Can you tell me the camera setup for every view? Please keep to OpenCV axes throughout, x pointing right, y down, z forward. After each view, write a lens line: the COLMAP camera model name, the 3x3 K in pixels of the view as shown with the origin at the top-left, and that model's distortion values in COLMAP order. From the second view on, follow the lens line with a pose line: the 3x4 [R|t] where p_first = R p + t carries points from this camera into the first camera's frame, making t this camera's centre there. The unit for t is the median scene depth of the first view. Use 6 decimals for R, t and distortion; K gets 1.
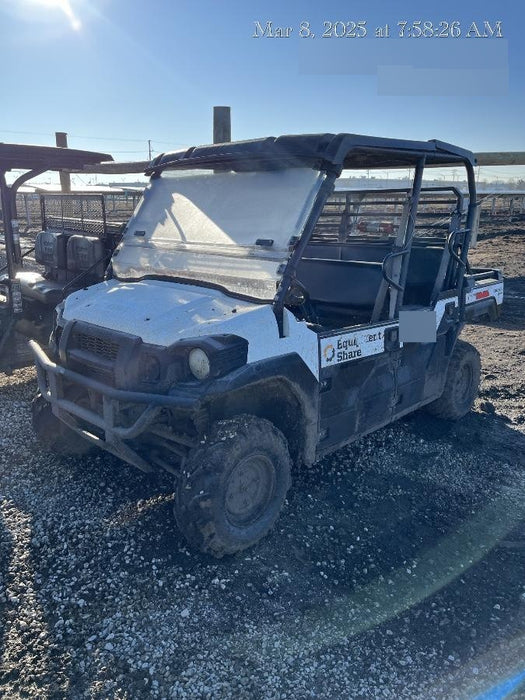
lens RADIAL K [[528.3, 0, 263.7], [0, 528.3, 343.2], [0, 0, 1]] dist [0.057758, -0.057785]
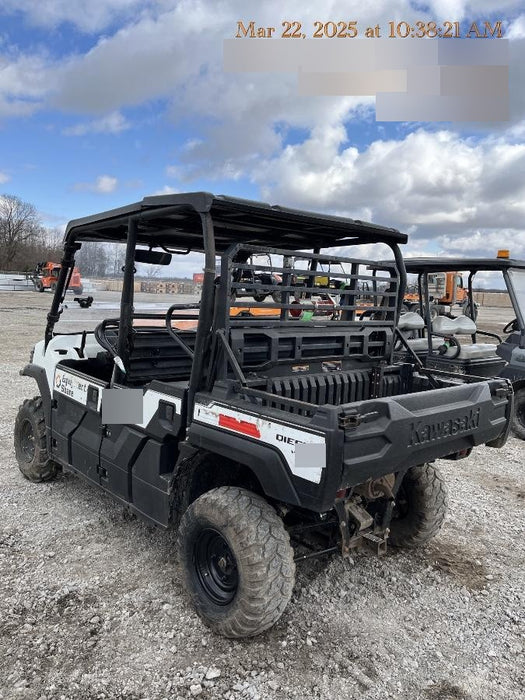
lens RADIAL K [[528.3, 0, 266.4], [0, 528.3, 374.5], [0, 0, 1]] dist [0.057758, -0.057785]
pose [[-0.065124, 0.132545, -0.989035, 1.327919], [-0.286558, 0.946909, 0.145768, -0.322150], [0.955847, 0.292909, -0.023685, 1.443289]]
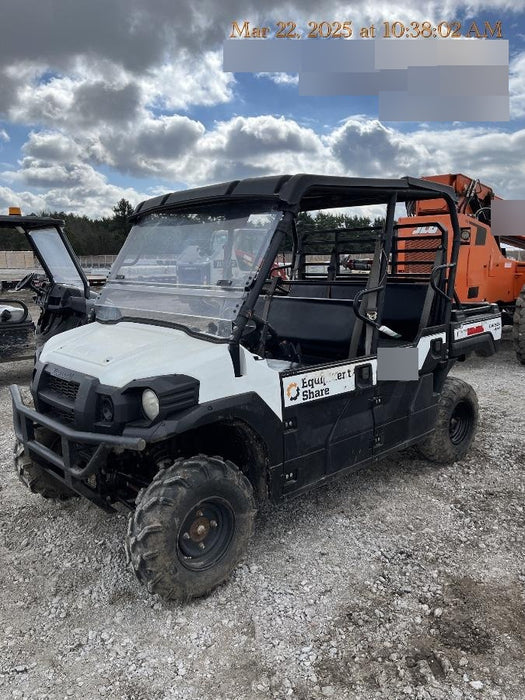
lens RADIAL K [[528.3, 0, 248.6], [0, 528.3, 345.4], [0, 0, 1]] dist [0.057758, -0.057785]
pose [[0.995596, -0.017670, -0.092071, 0.126560], [0.011066, 0.997361, -0.071759, 0.002022], [0.093096, 0.070424, 0.993163, 0.006636]]
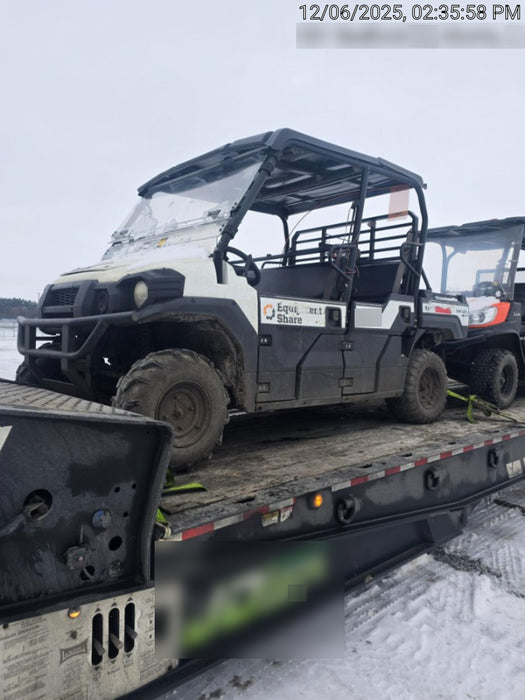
lens RADIAL K [[528.3, 0, 260.9], [0, 528.3, 353.7], [0, 0, 1]] dist [0.057758, -0.057785]
pose [[0.996701, 0.024415, -0.077397, 0.185046], [-0.039341, 0.979486, -0.197636, 0.309551], [0.070984, 0.200029, 0.977215, -0.069368]]
